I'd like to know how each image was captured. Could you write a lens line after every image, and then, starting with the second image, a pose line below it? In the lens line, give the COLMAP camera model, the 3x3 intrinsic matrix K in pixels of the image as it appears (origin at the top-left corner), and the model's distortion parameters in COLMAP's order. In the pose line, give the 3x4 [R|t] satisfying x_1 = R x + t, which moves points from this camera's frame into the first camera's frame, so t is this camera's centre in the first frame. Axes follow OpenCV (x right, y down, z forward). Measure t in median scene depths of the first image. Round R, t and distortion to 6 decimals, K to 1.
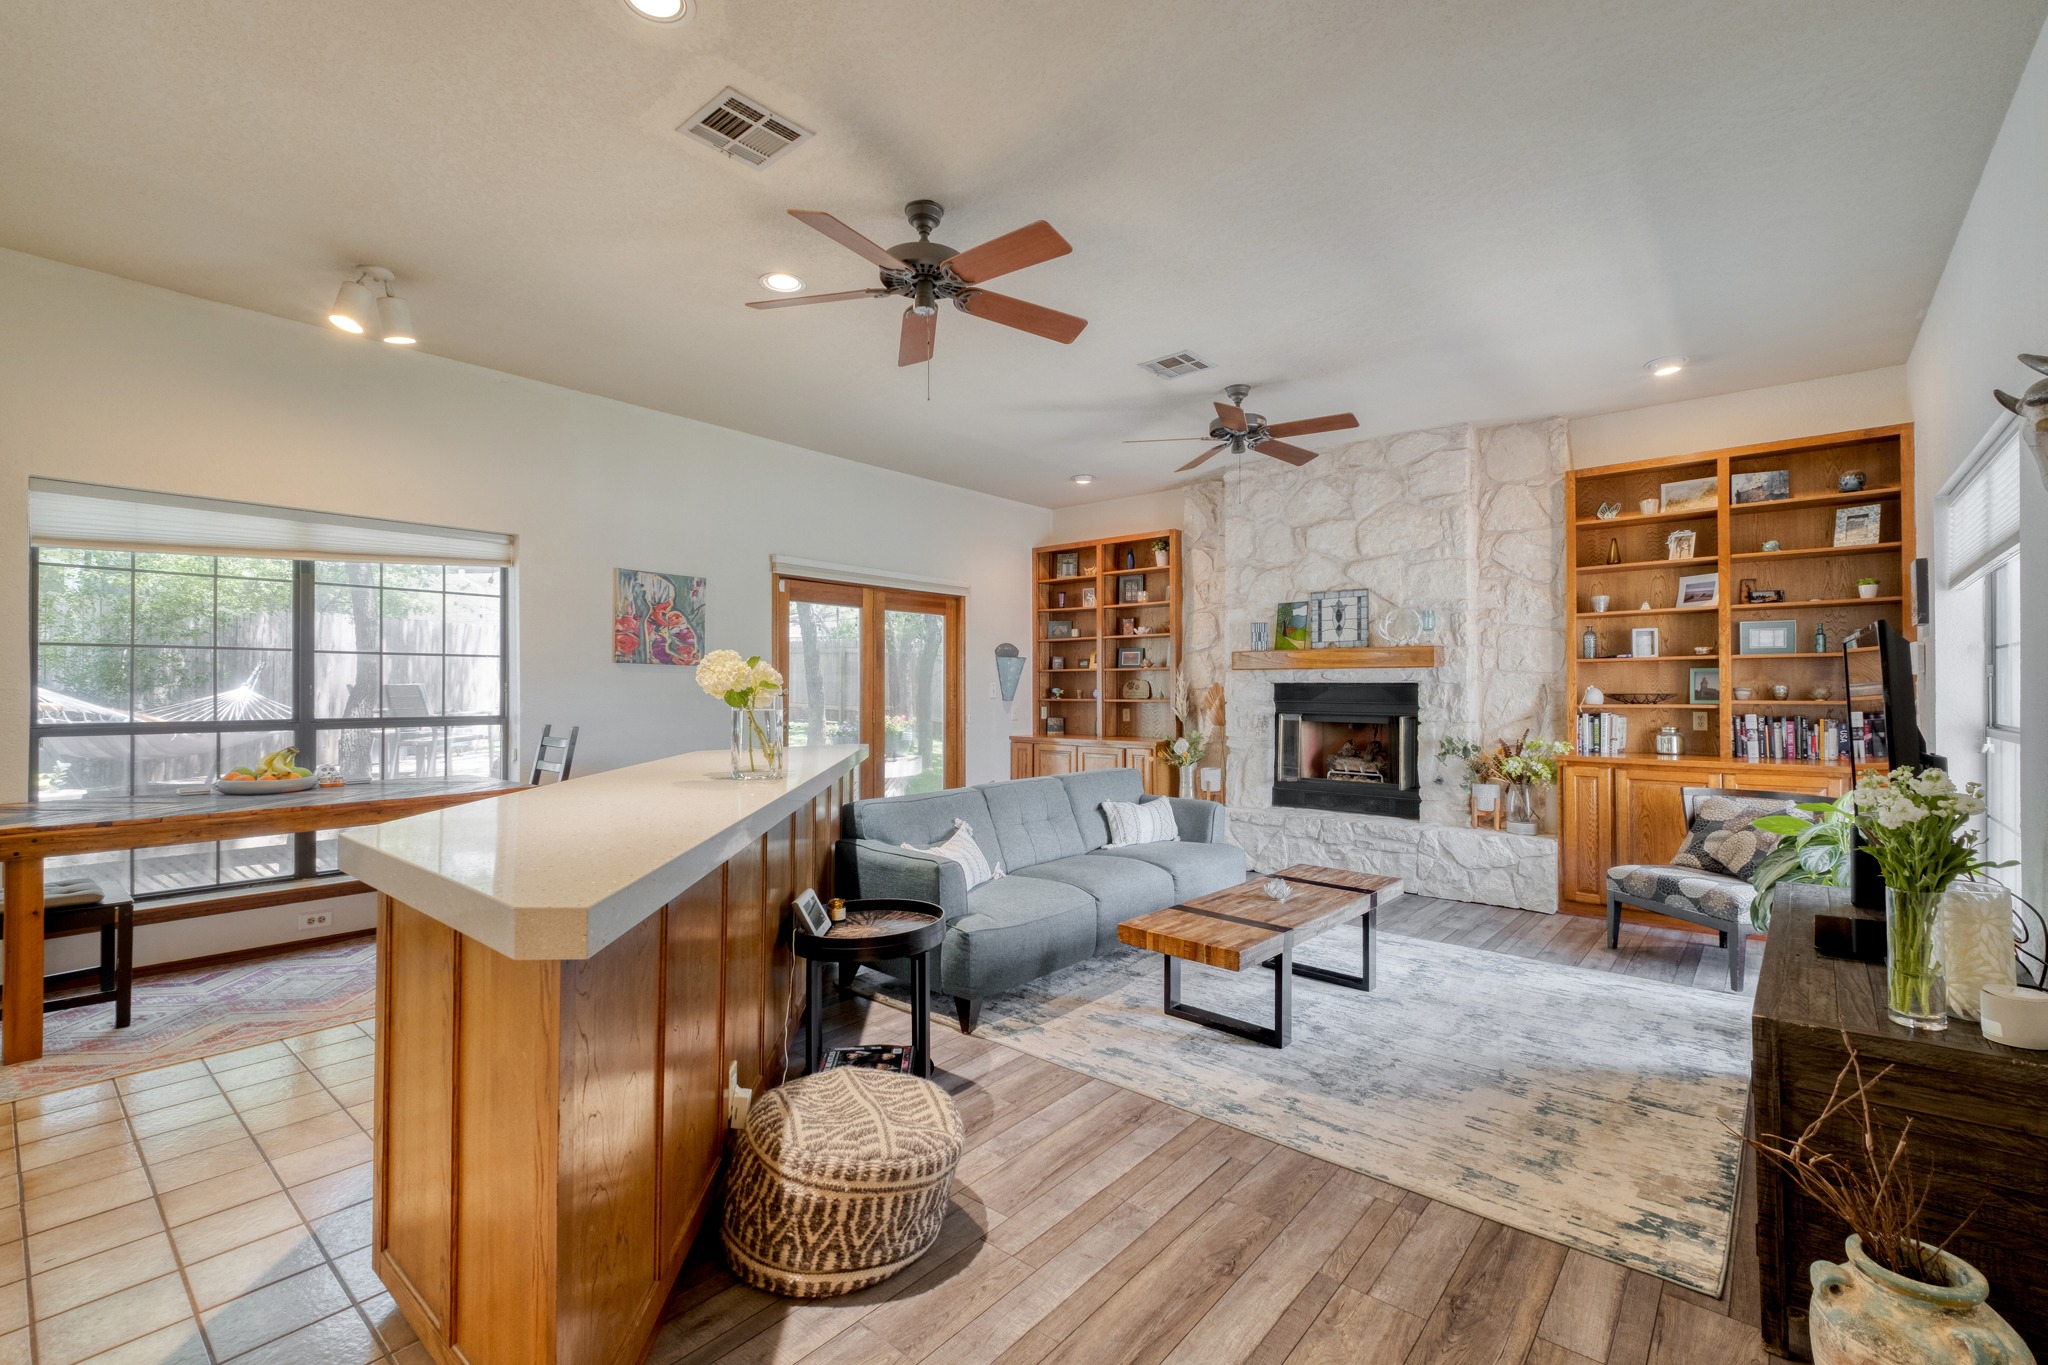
lens RADIAL K [[882.8, 0, 1029.2], [0, 882.8, 680.7], [0, 0, 1]] dist [-0.014767, -0.000385]
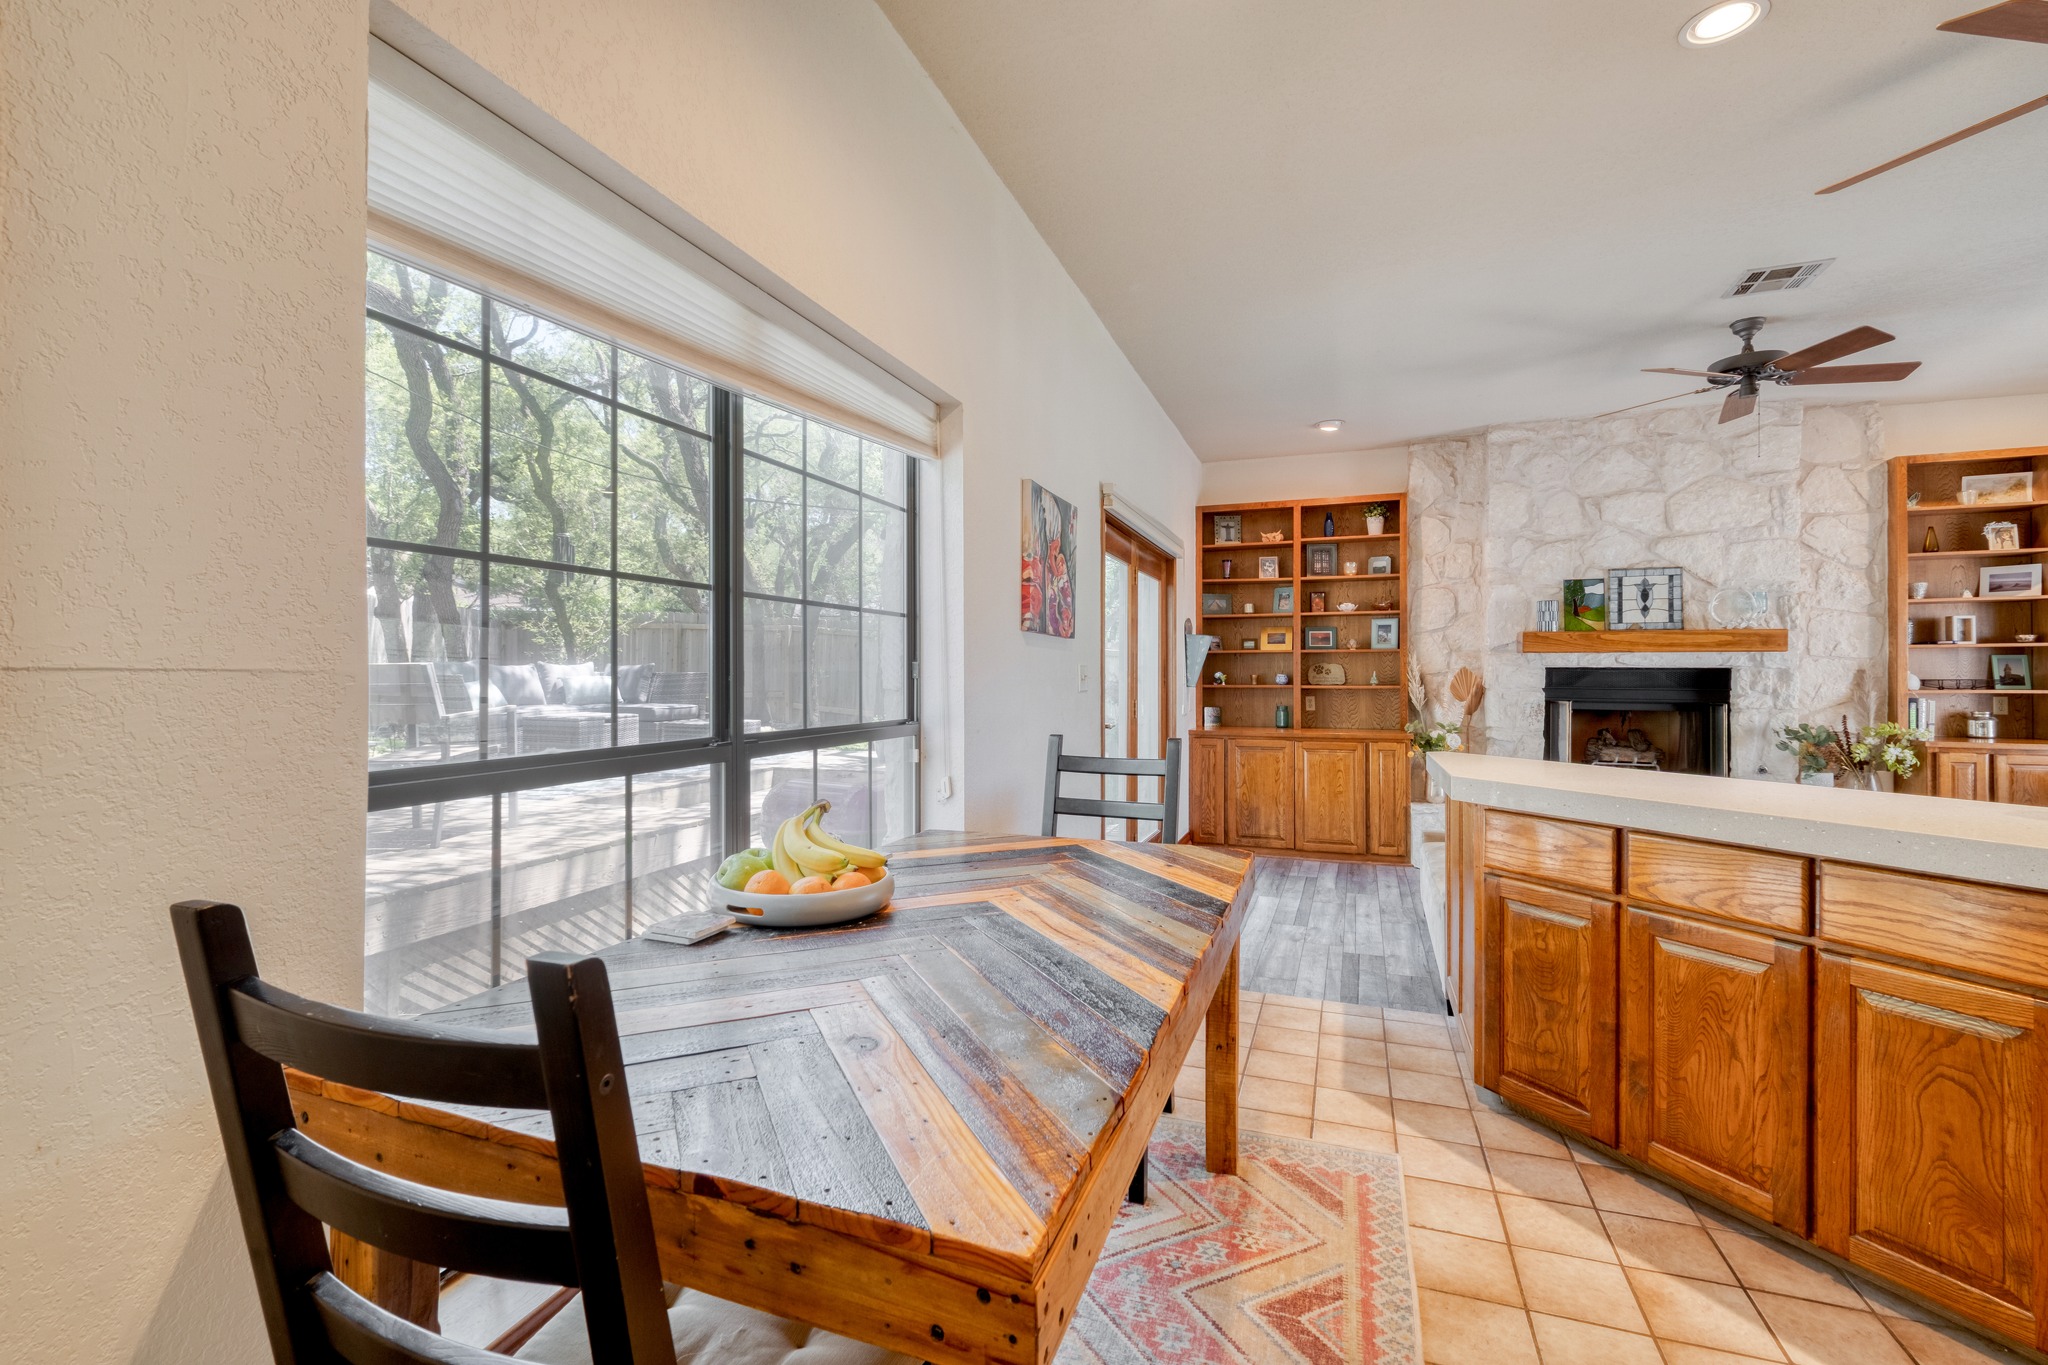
lens RADIAL K [[882.8, 0, 1016.3], [0, 882.8, 675.6], [0, 0, 1]] dist [-0.014767, -0.000385]
pose [[0.945610, 0.002116, 0.325294, -0.582141], [-0.005663, 0.999934, 0.009957, 0.005449], [-0.325252, -0.011258, 0.945560, 0.348024]]
